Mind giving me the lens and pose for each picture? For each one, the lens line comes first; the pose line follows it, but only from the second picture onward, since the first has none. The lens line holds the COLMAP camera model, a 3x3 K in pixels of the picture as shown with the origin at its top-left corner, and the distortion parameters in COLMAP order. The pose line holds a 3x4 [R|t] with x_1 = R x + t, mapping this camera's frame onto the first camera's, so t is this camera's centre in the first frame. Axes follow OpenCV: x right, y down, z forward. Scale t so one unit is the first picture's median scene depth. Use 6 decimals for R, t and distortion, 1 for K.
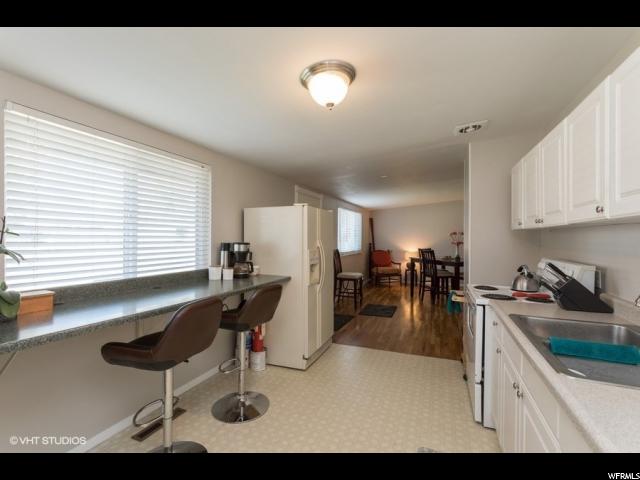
lens RADIAL K [[302.1, 0, 321.1], [0, 302.1, 241.8], [0, 0, 1]] dist [-0.000346, 0.000035]
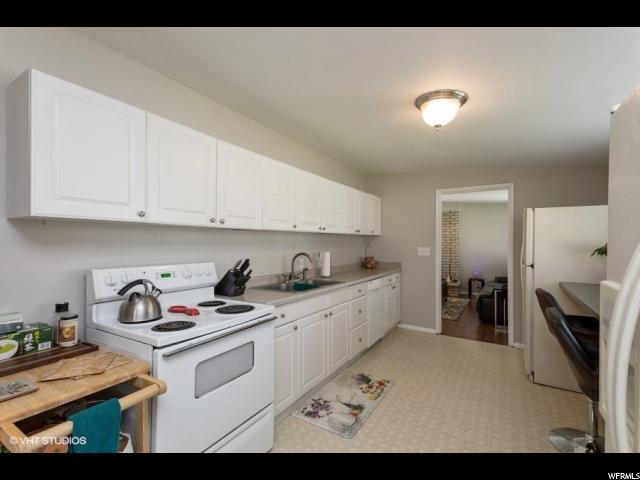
lens RADIAL K [[297.5, 0, 313.7], [0, 297.5, 243.8], [0, 0, 1]] dist [0.038728, -0.000187]
pose [[-0.983983, -0.009094, 0.178028, 0.165283], [-0.006246, 0.999844, 0.016552, -0.007363], [-0.178150, 0.015175, -0.983886, 1.258658]]
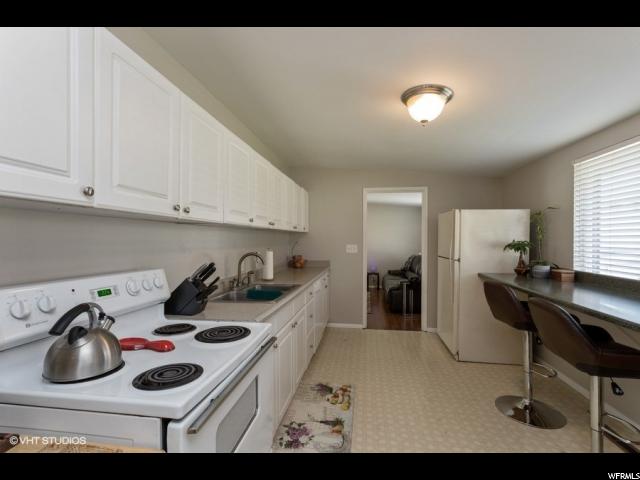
lens RADIAL K [[305.2, 0, 317.9], [0, 305.2, 244.5], [0, 0, 1]] dist [-0.002061, -0.000026]
pose [[-0.974333, -0.001402, -0.225105, 0.385566], [-0.006650, 0.999723, 0.022557, -0.003612], [0.225011, 0.023475, -0.974073, 1.155309]]
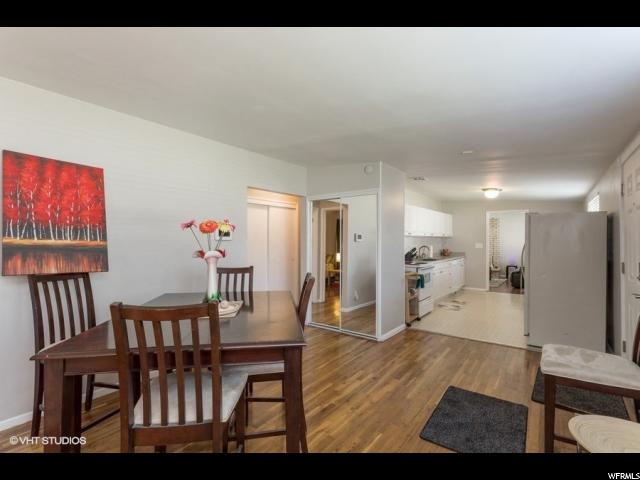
lens RADIAL K [[305.2, 0, 317.9], [0, 305.2, 244.5], [0, 0, 1]] dist [-0.002061, -0.000026]
pose [[-0.964839, -0.007467, 0.262736, 0.535962], [-0.000313, 0.999628, 0.027261, -0.031252], [-0.262842, 0.026220, -0.964483, 2.600334]]
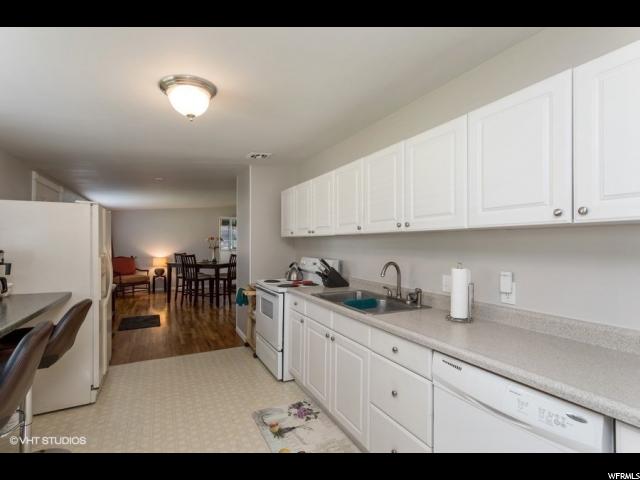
lens RADIAL K [[305.2, 0, 317.9], [0, 305.2, 244.5], [0, 0, 1]] dist [-0.002061, -0.000026]
pose [[0.657438, -0.005677, 0.753487, -0.267924], [0.009366, 0.999956, -0.000638, -0.002930], [-0.753450, 0.007477, 0.657462, -0.016299]]
